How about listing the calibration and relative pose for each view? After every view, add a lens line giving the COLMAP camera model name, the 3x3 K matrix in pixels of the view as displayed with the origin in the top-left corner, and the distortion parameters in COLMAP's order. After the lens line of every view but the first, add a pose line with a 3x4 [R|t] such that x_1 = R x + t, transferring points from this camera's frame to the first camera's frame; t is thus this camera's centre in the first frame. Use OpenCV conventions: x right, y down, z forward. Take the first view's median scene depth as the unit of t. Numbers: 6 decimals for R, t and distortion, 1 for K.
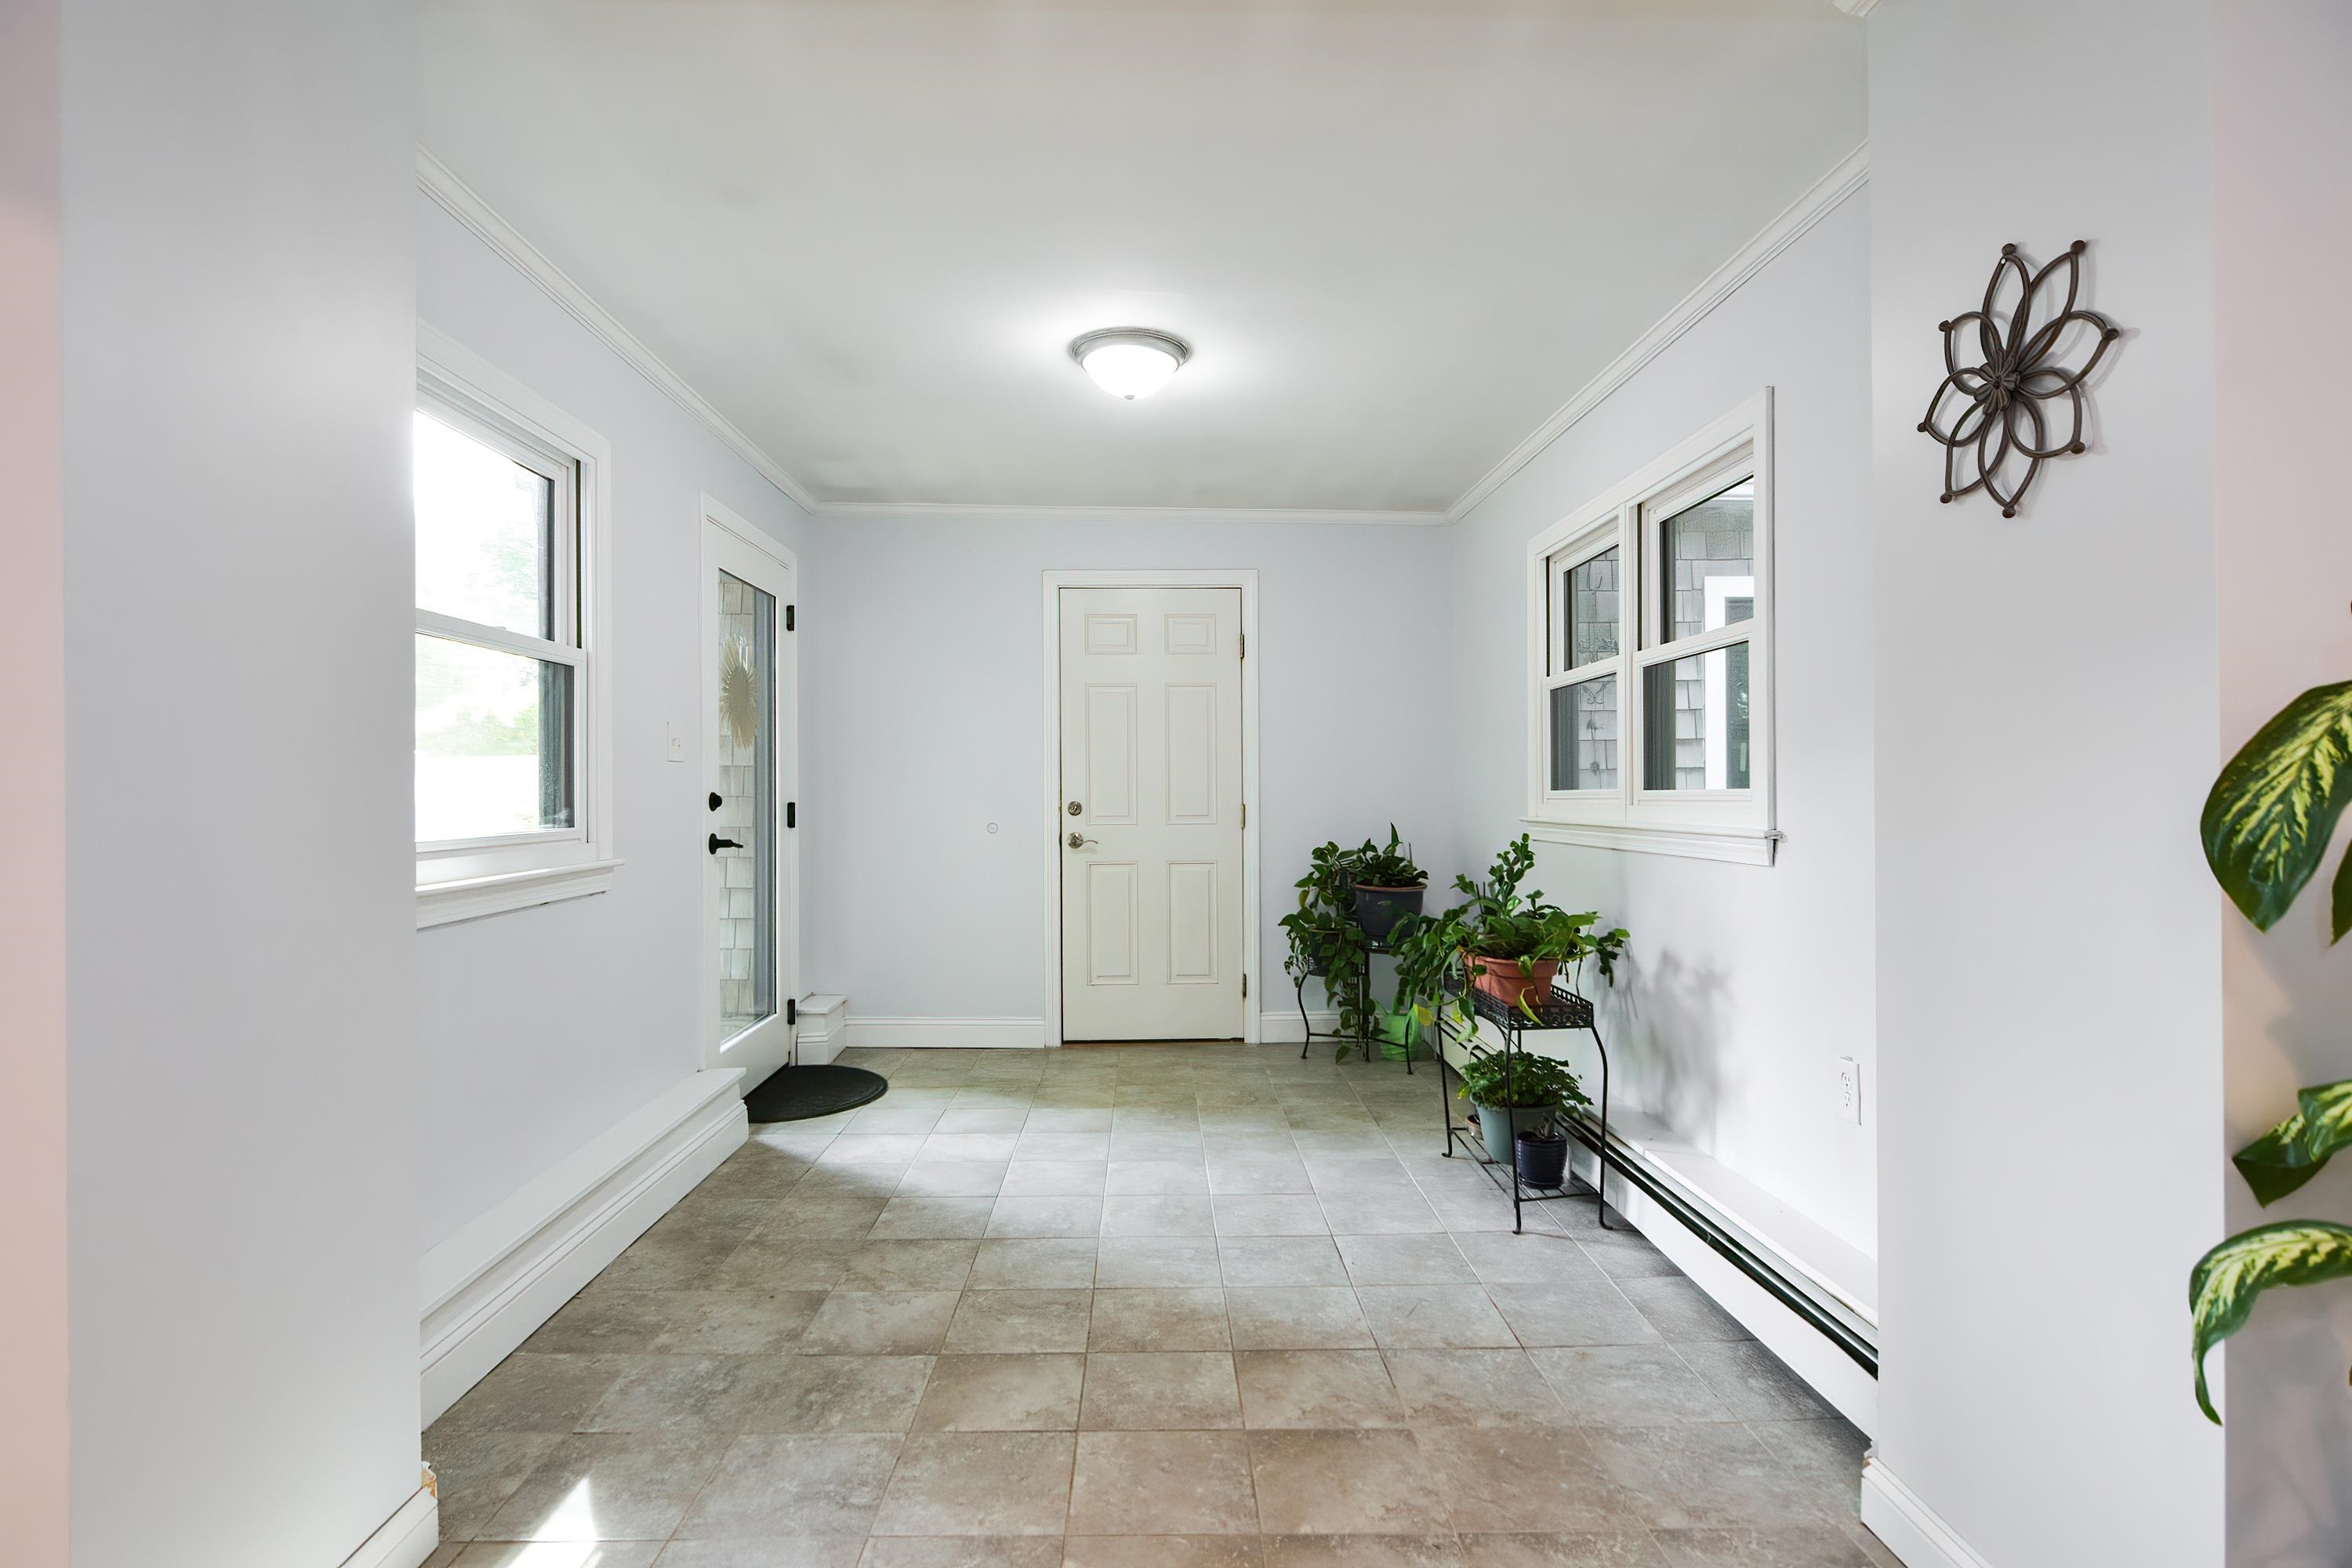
lens RADIAL K [[1161.7, 0, 1186.1], [0, 1161.7, 782.8], [0, 0, 1]] dist [-0.004519, -0.001003]
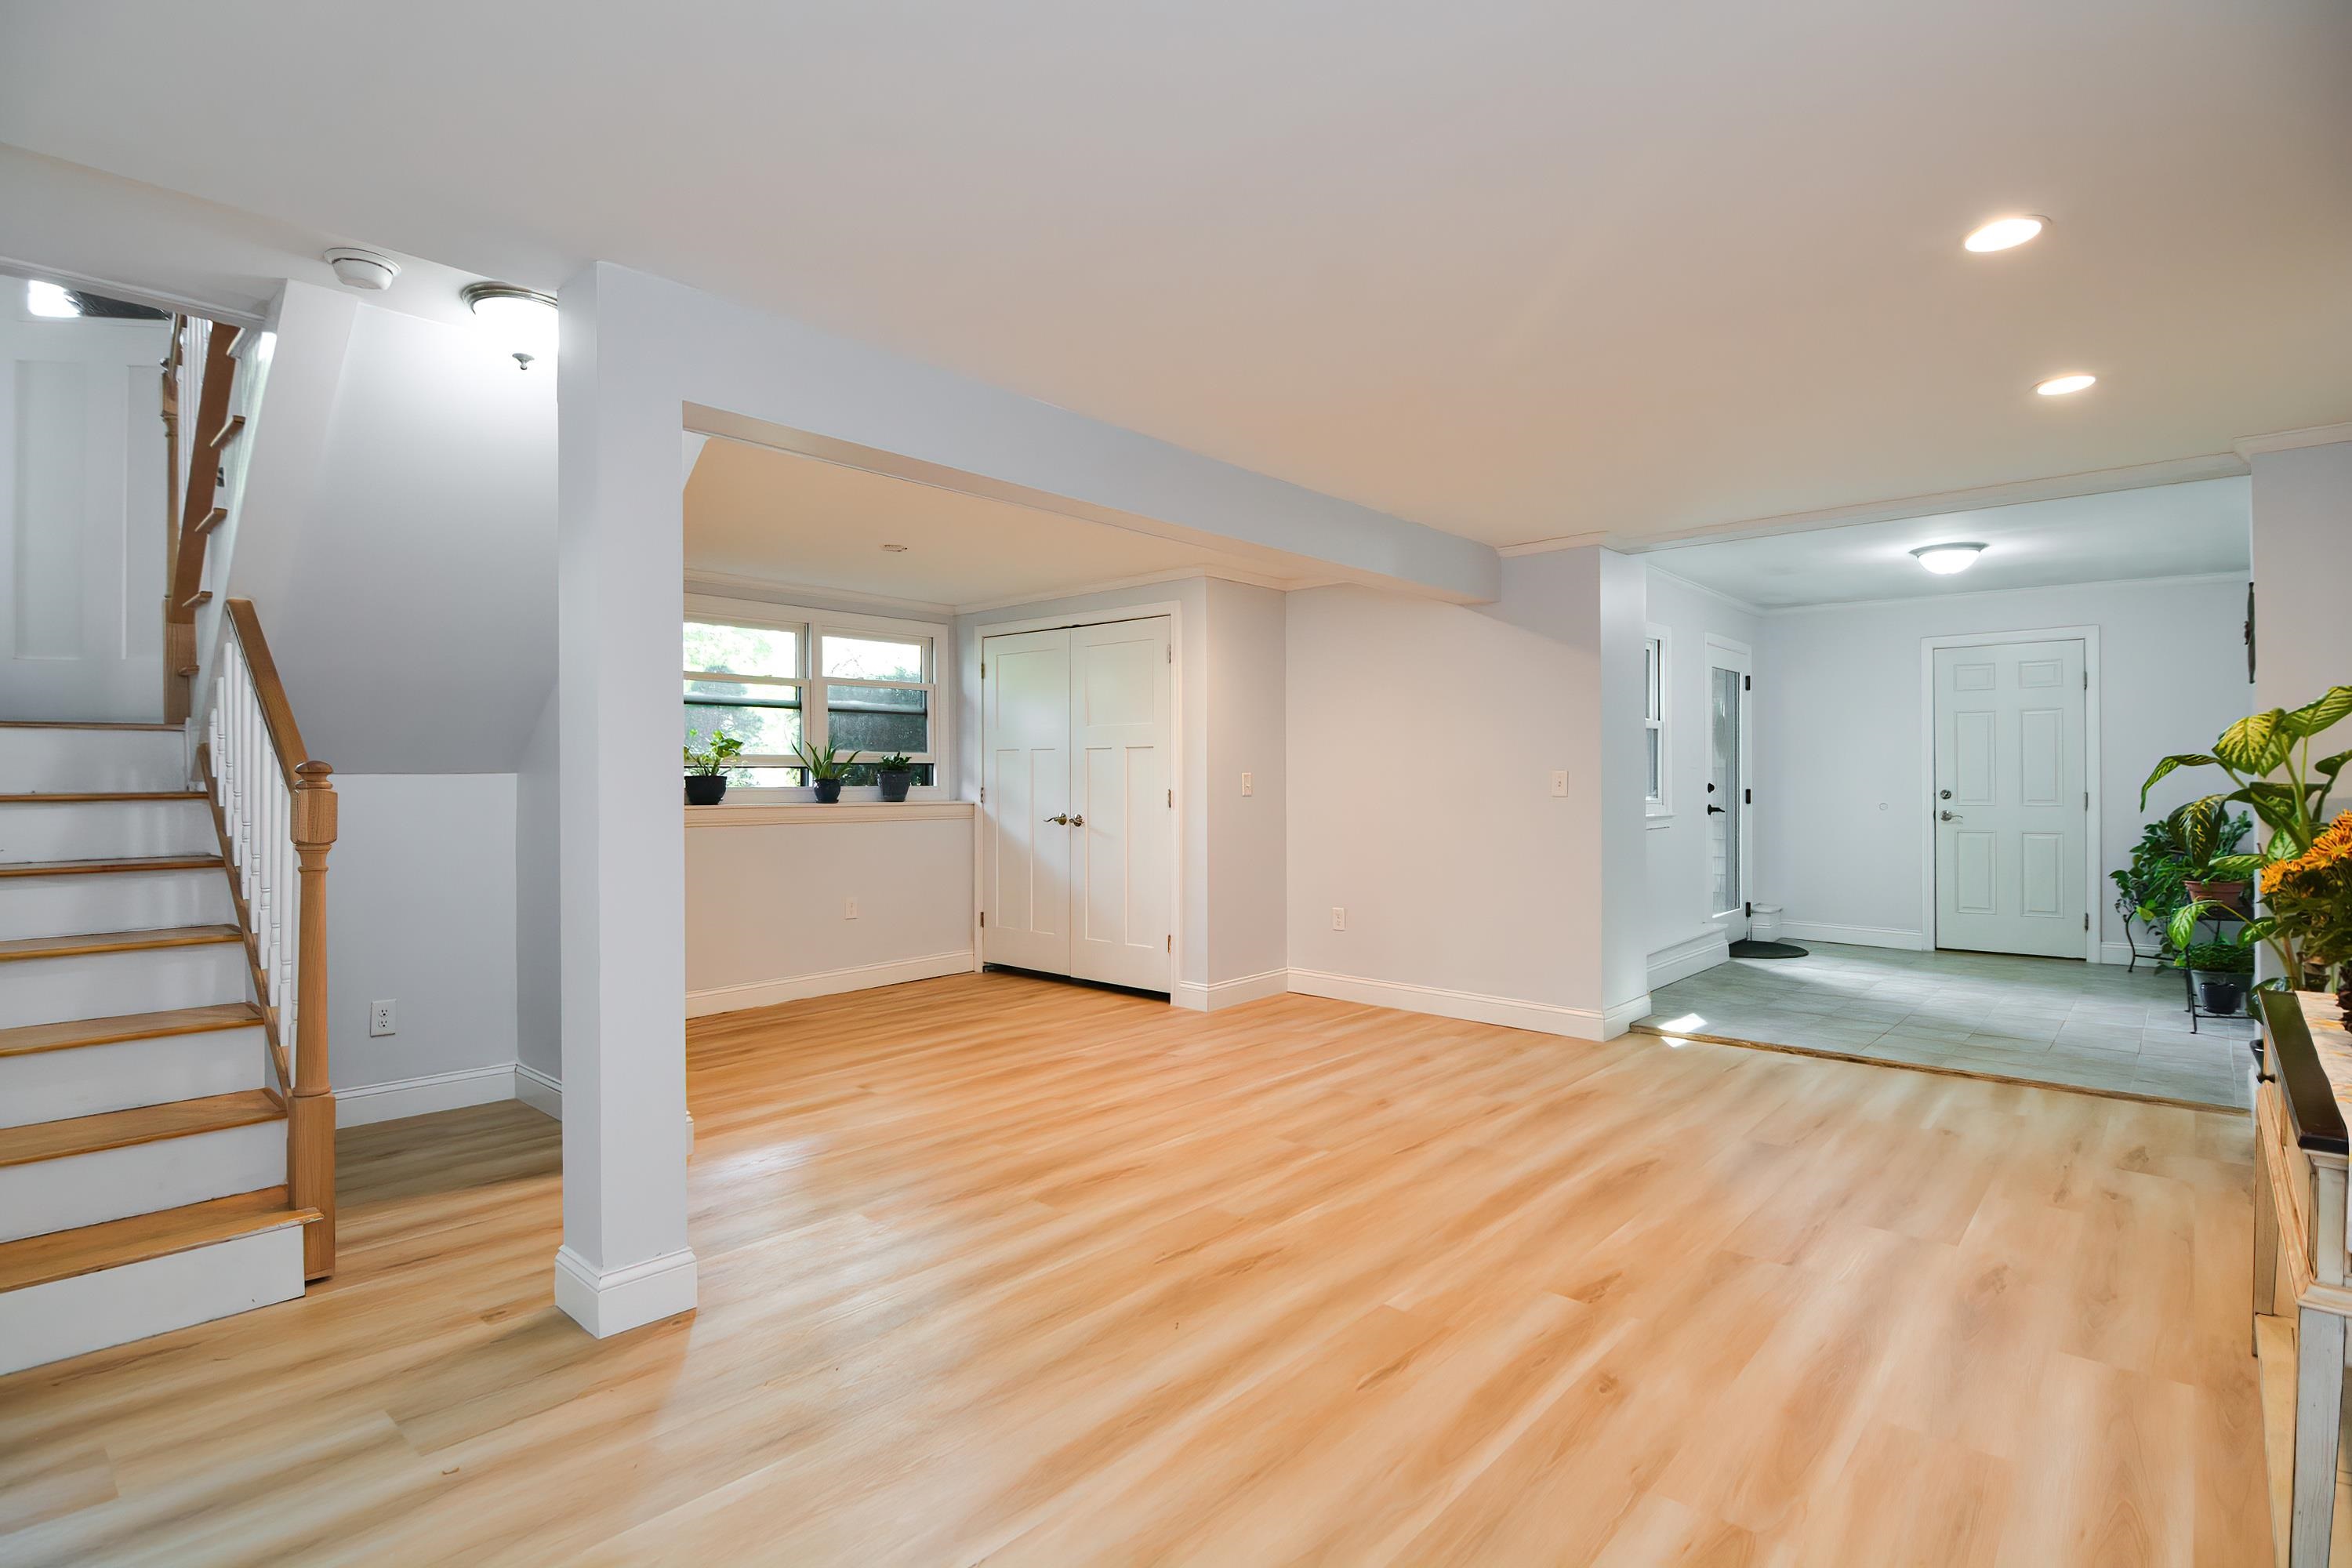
lens RADIAL K [[1161.7, 0, 1186.1], [0, 1161.7, 782.8], [0, 0, 1]] dist [-0.004519, -0.001003]
pose [[0.728594, 0.001820, -0.684944, 0.228953], [0.003686, 0.999972, 0.006578, -0.006881], [0.684936, -0.007317, 0.728566, -0.815528]]
